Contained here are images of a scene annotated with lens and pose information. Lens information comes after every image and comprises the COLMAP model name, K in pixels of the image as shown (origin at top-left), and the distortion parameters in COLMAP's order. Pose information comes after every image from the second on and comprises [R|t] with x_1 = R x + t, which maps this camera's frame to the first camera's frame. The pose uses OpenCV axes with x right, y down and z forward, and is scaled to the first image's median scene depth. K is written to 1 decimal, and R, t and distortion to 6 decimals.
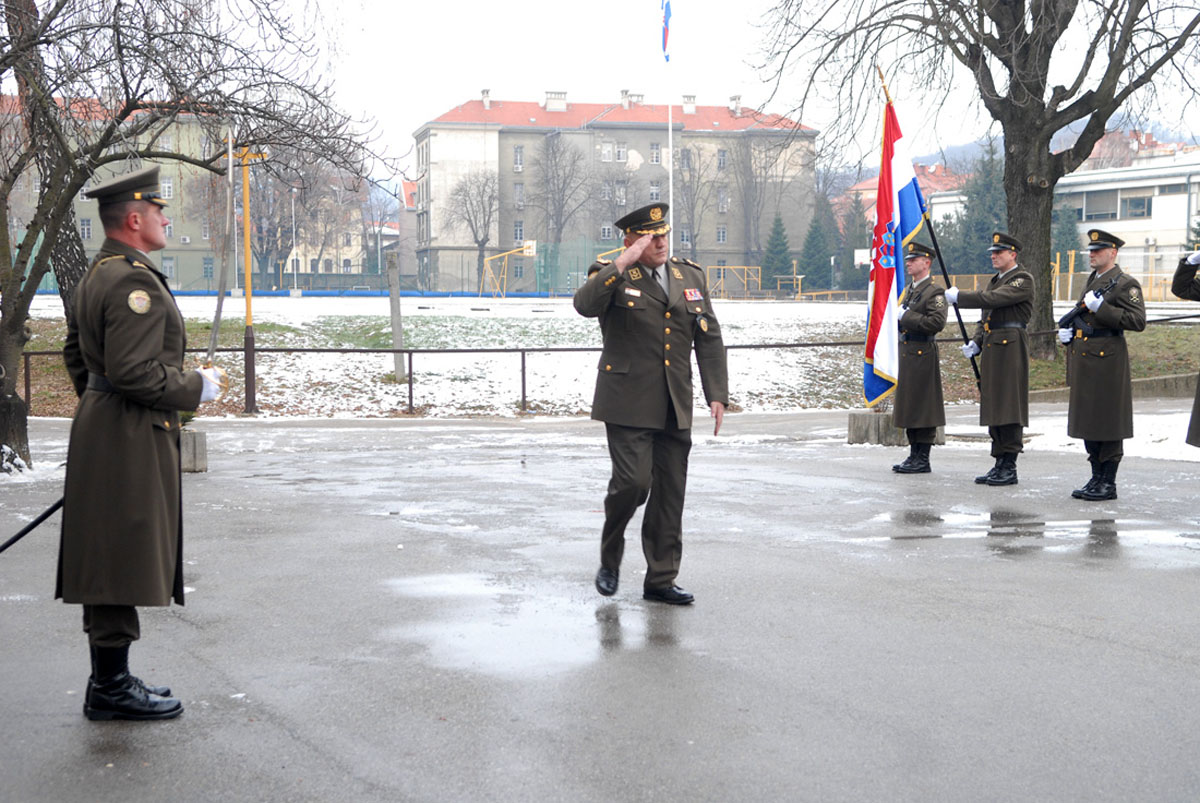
lens RADIAL K [[1950.2, 0, 600.0], [0, 1950.2, 401.5], [0, 0, 1]] dist [0.186363, 0.009931]
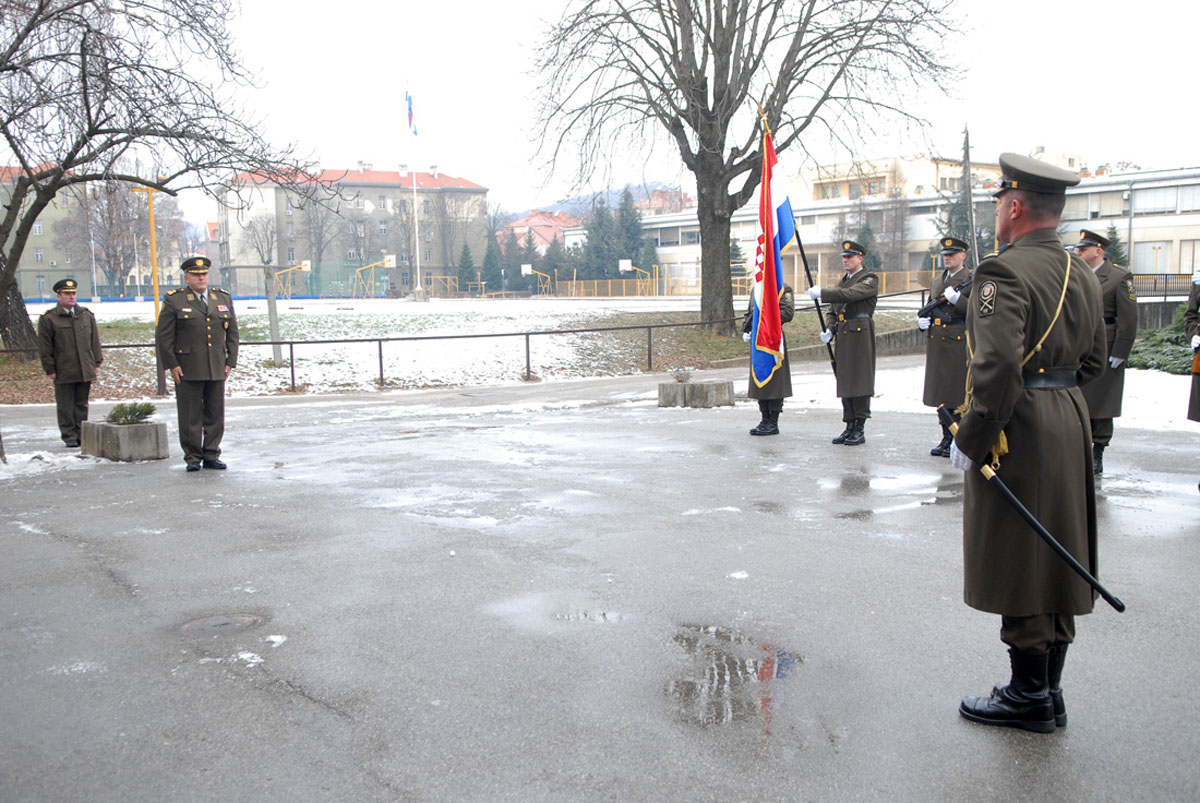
lens RADIAL K [[1215.5, 0, 600.0], [0, 1215.5, 401.5], [0, 0, 1]] dist [0.030145, 0.007378]
pose [[0.976020, -0.035467, 0.214770, -0.060652], [0.028319, 0.998941, 0.036269, -0.008806], [-0.215829, -0.029317, 0.975991, 0.145910]]
